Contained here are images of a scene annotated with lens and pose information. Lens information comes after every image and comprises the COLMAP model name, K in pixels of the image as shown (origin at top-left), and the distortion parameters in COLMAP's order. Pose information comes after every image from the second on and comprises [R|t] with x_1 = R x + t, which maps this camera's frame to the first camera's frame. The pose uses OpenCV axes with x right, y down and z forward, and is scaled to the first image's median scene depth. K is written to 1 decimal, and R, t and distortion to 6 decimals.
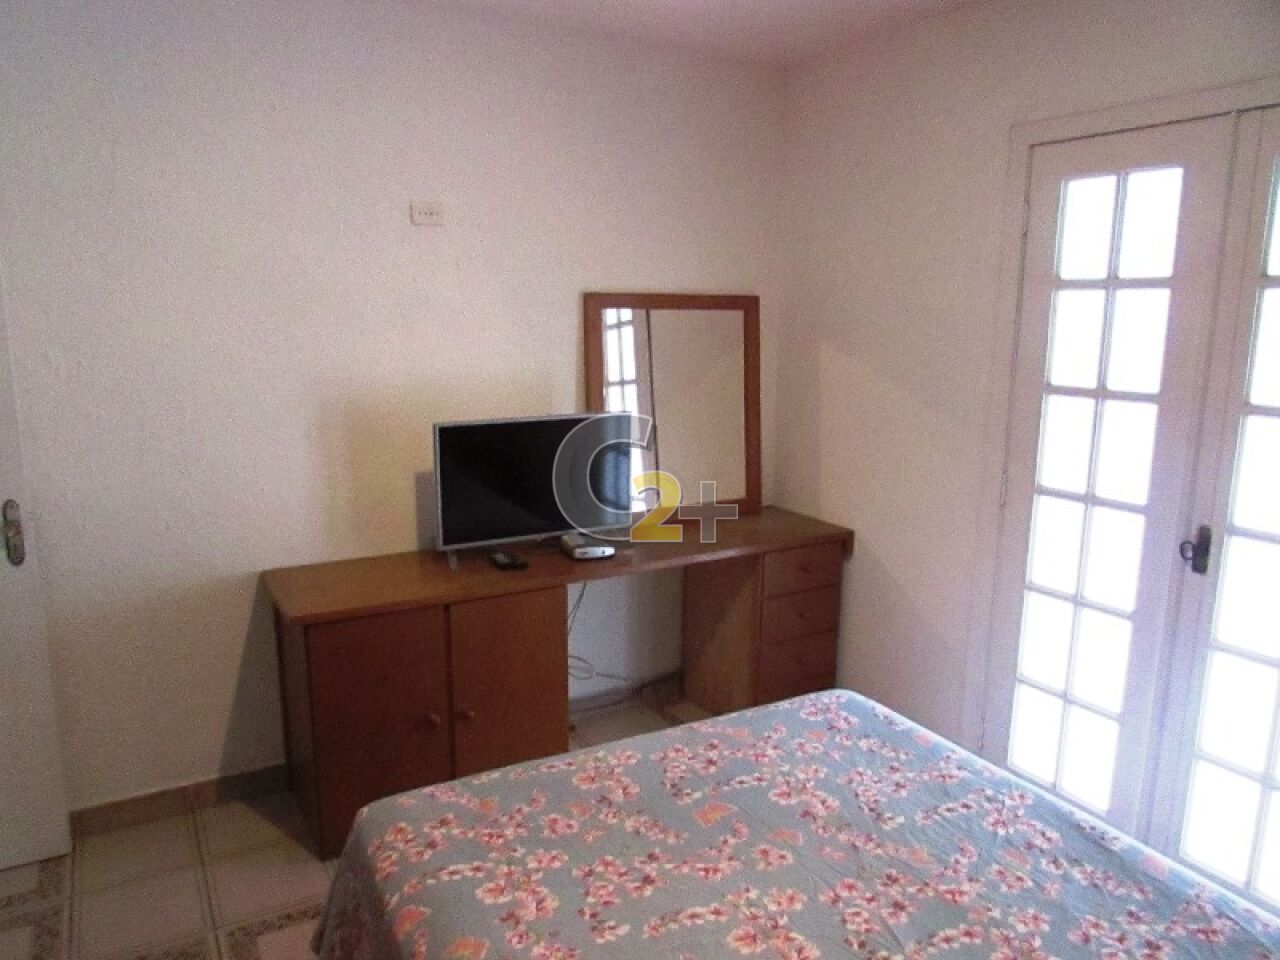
lens RADIAL K [[897.2, 0, 640.0], [0, 897.2, 480.0], [0, 0, 1]] dist [-0.035744, 0.003274]
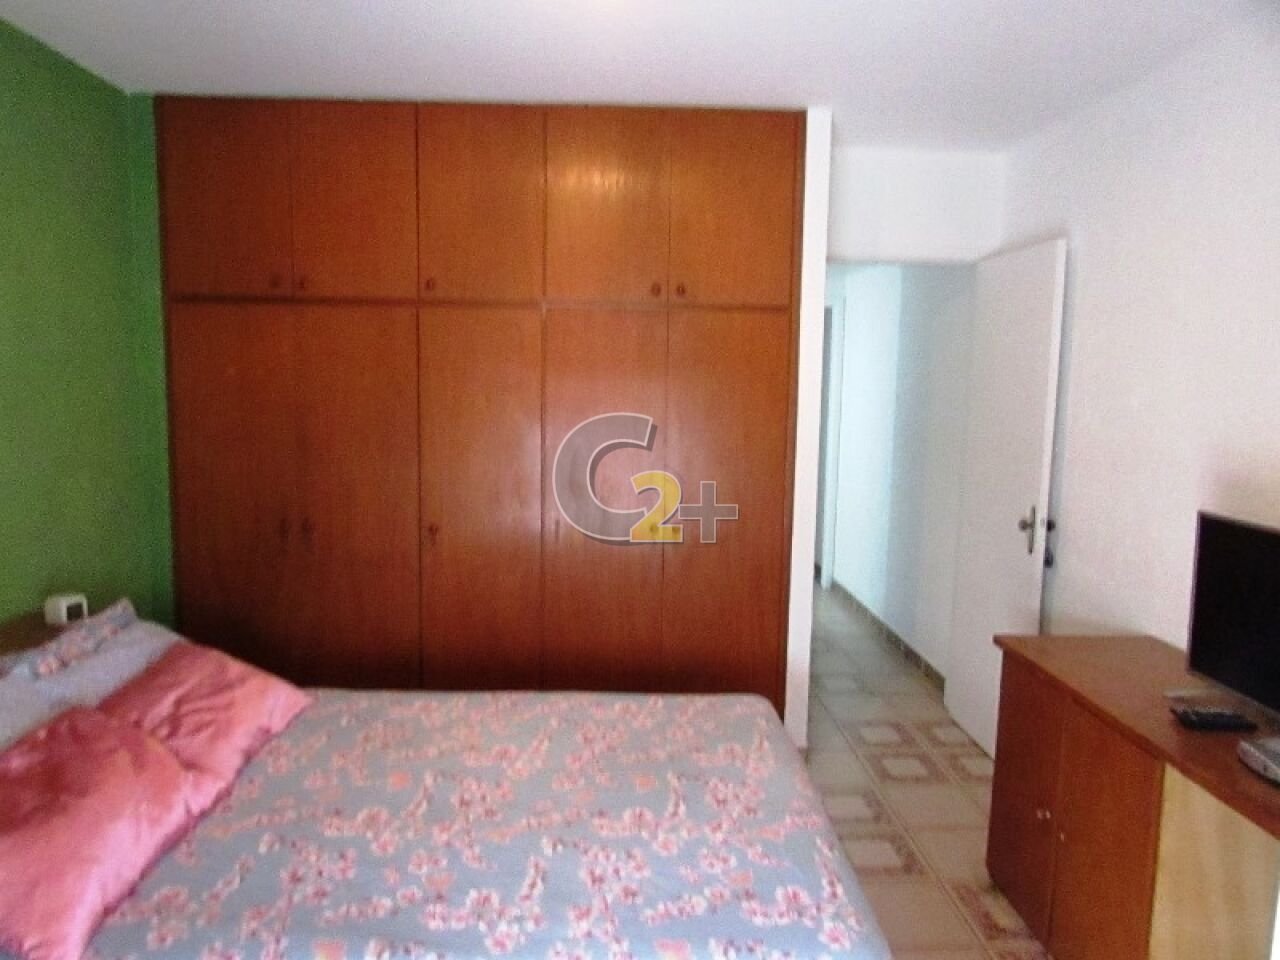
lens RADIAL K [[897.2, 0, 640.0], [0, 897.2, 480.0], [0, 0, 1]] dist [-0.035744, 0.003274]
pose [[-0.459602, 0.083418, -0.884199, 1.090399], [-0.187253, 0.964097, 0.188289, -0.227318], [0.868160, 0.252107, -0.427480, 1.406312]]
